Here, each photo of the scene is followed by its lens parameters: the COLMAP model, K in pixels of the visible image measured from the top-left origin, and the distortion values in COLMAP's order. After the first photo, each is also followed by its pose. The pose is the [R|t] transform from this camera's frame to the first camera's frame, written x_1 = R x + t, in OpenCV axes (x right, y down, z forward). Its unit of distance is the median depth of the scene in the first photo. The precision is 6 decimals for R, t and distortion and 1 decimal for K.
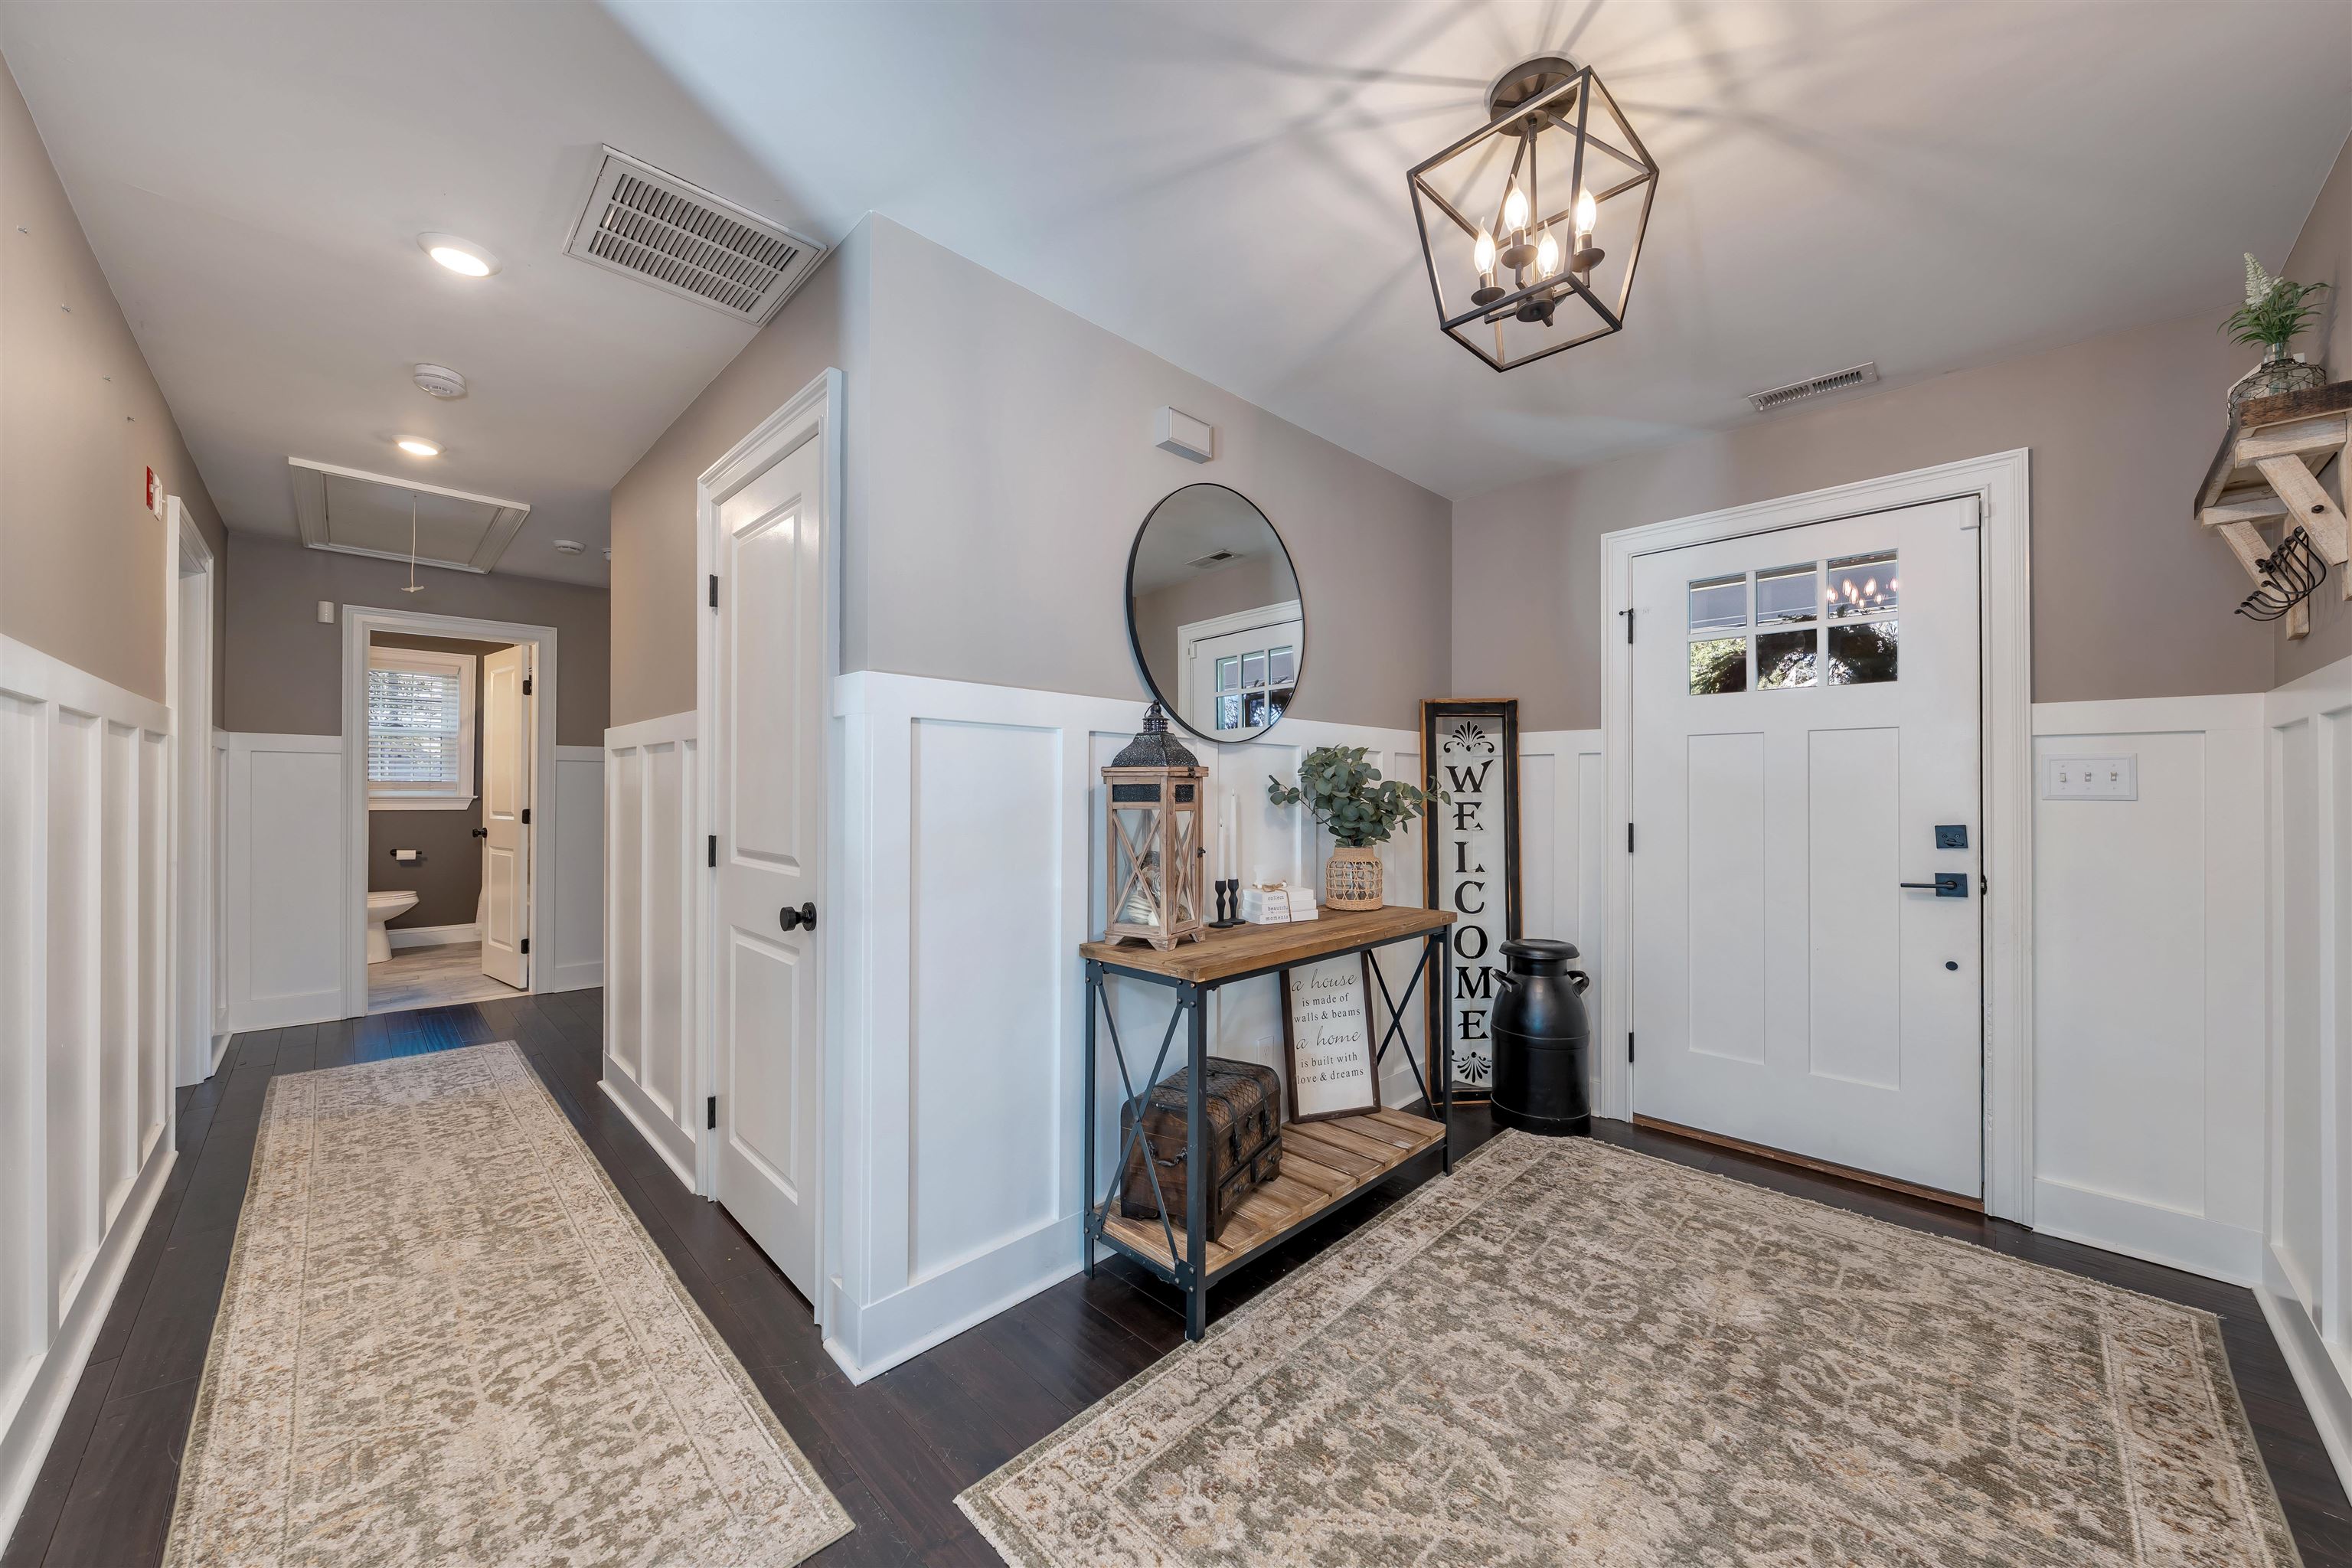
lens RADIAL K [[840.0, 0, 1176.0], [0, 840.0, 784.0], [0, 0, 1]] dist [0.000704, 0.000059]
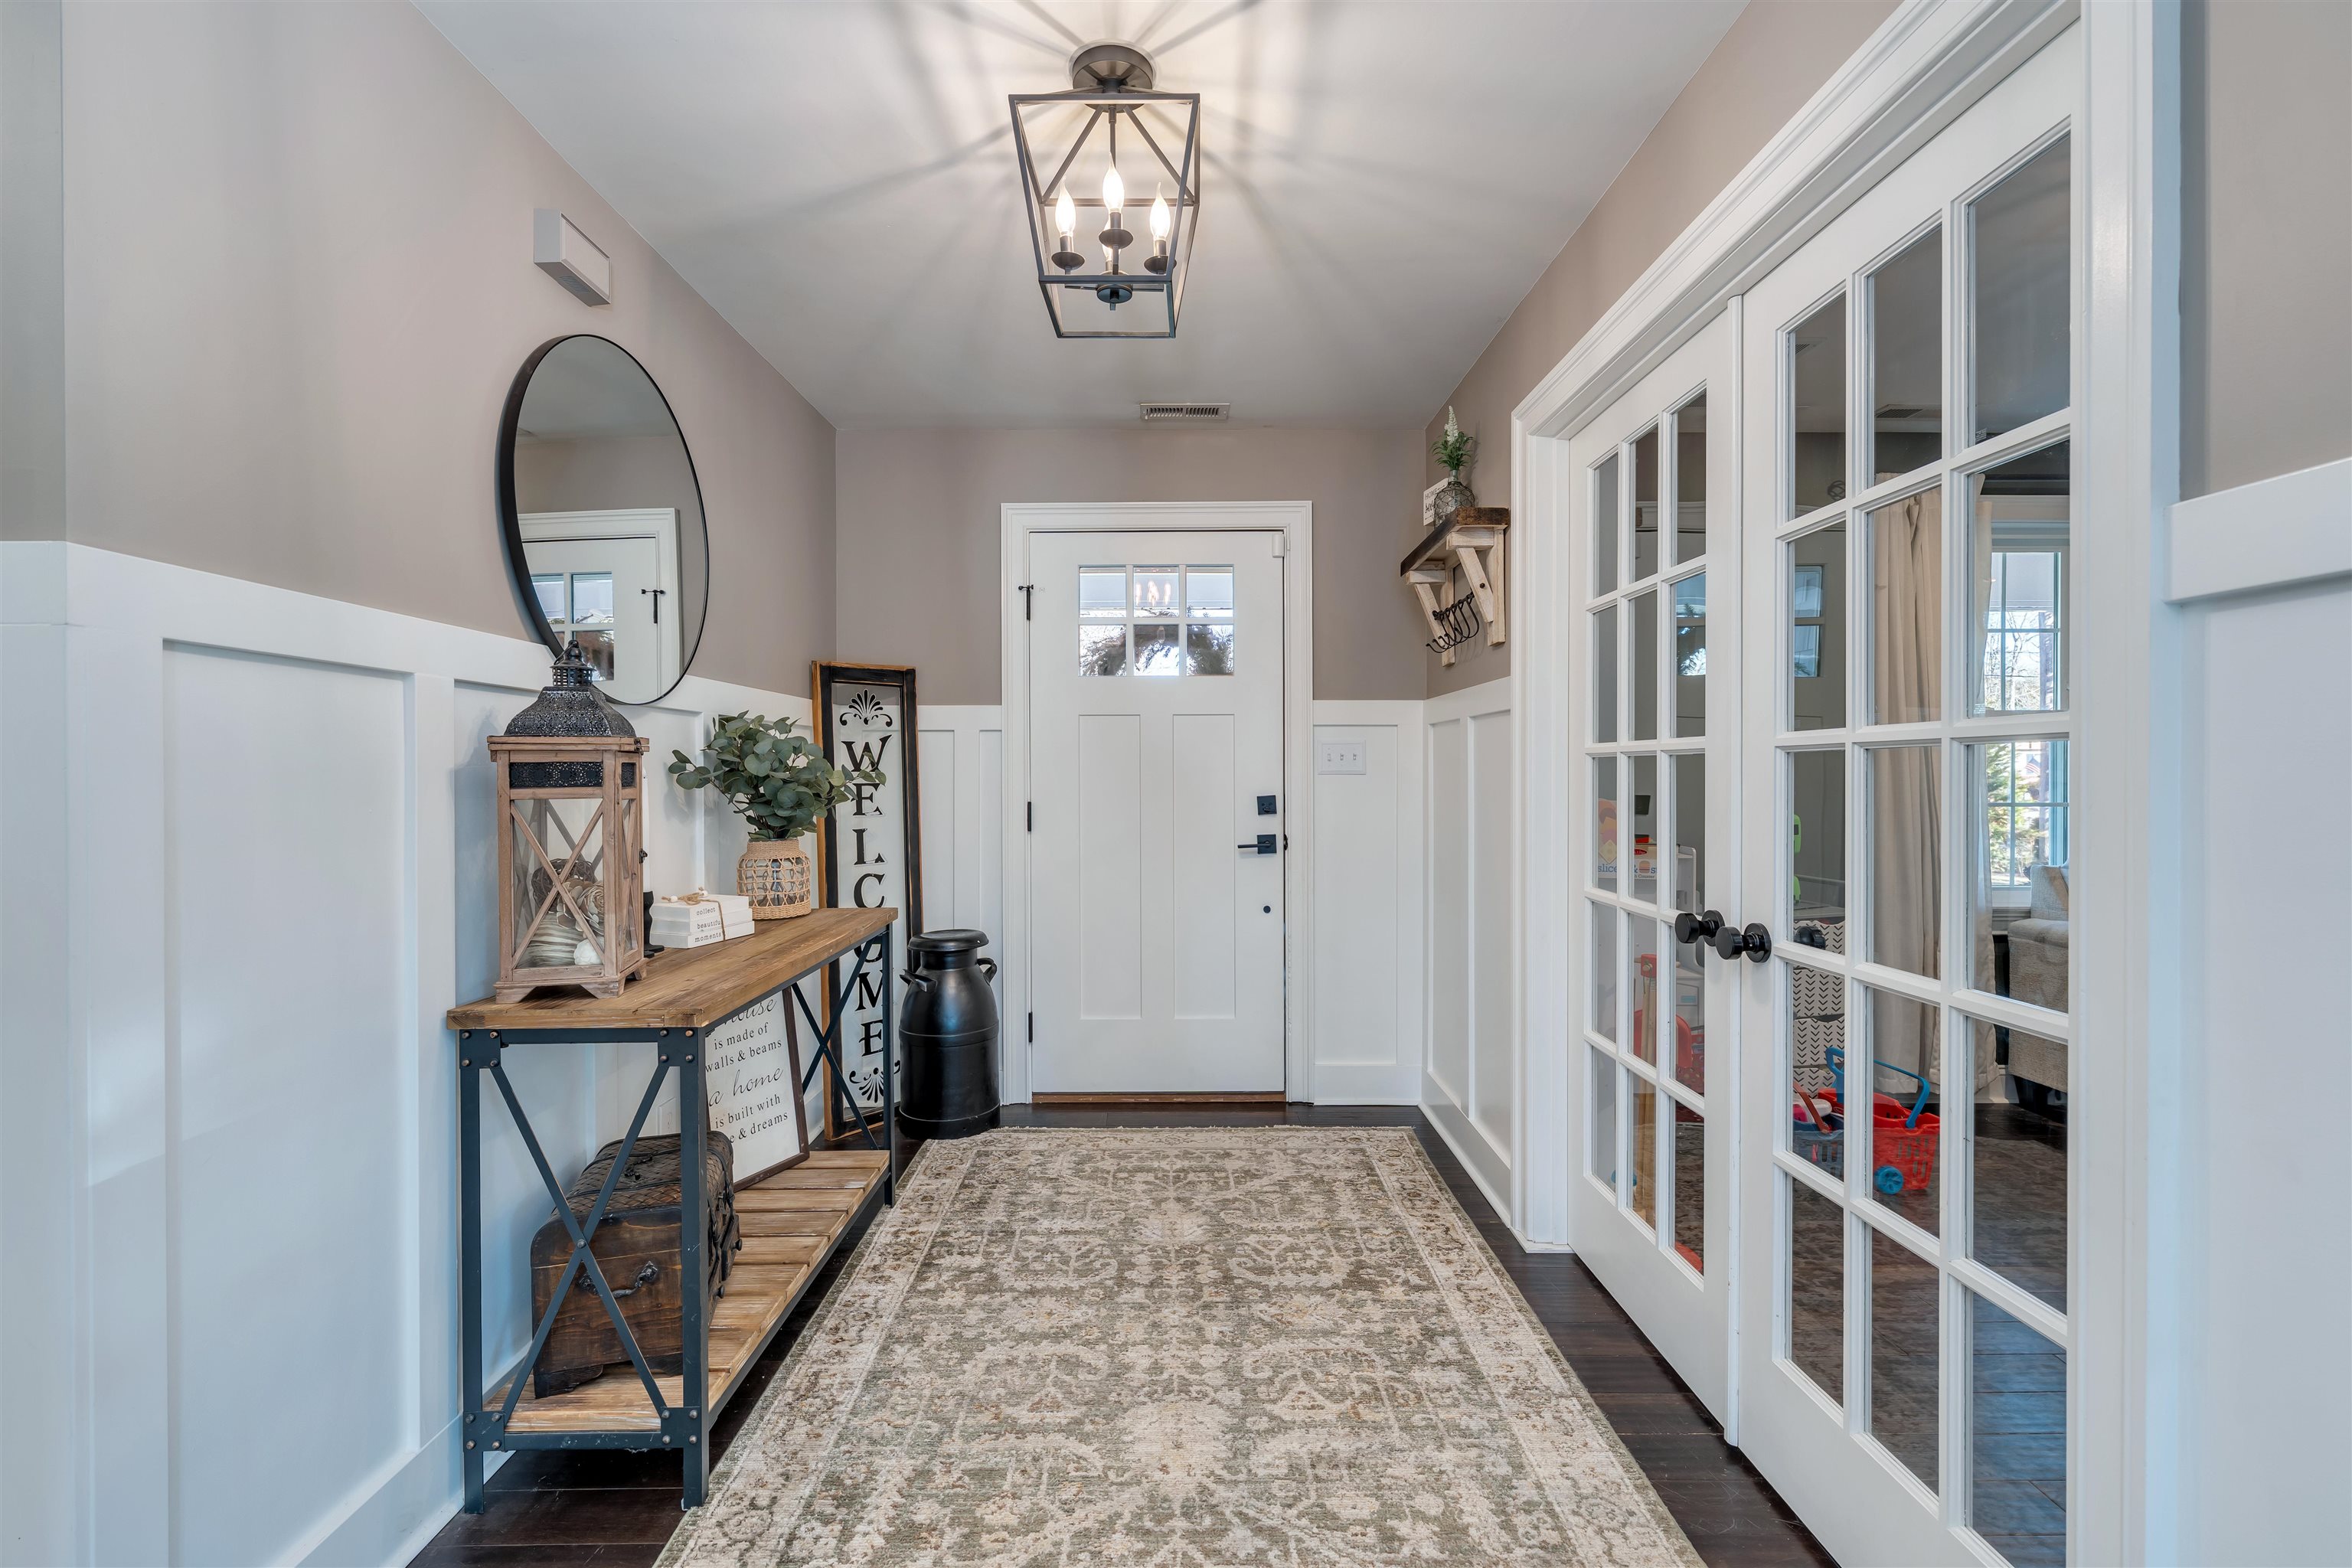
lens RADIAL K [[1008.8, 0, 1173.6], [0, 1008.8, 775.7], [0, 0, 1]] dist [0.001788, 0.000351]
pose [[0.705861, -0.008953, 0.708293, -0.271465], [-0.000358, 0.999915, 0.012996, 0.000385], [-0.708350, -0.009427, 0.705798, 0.061600]]
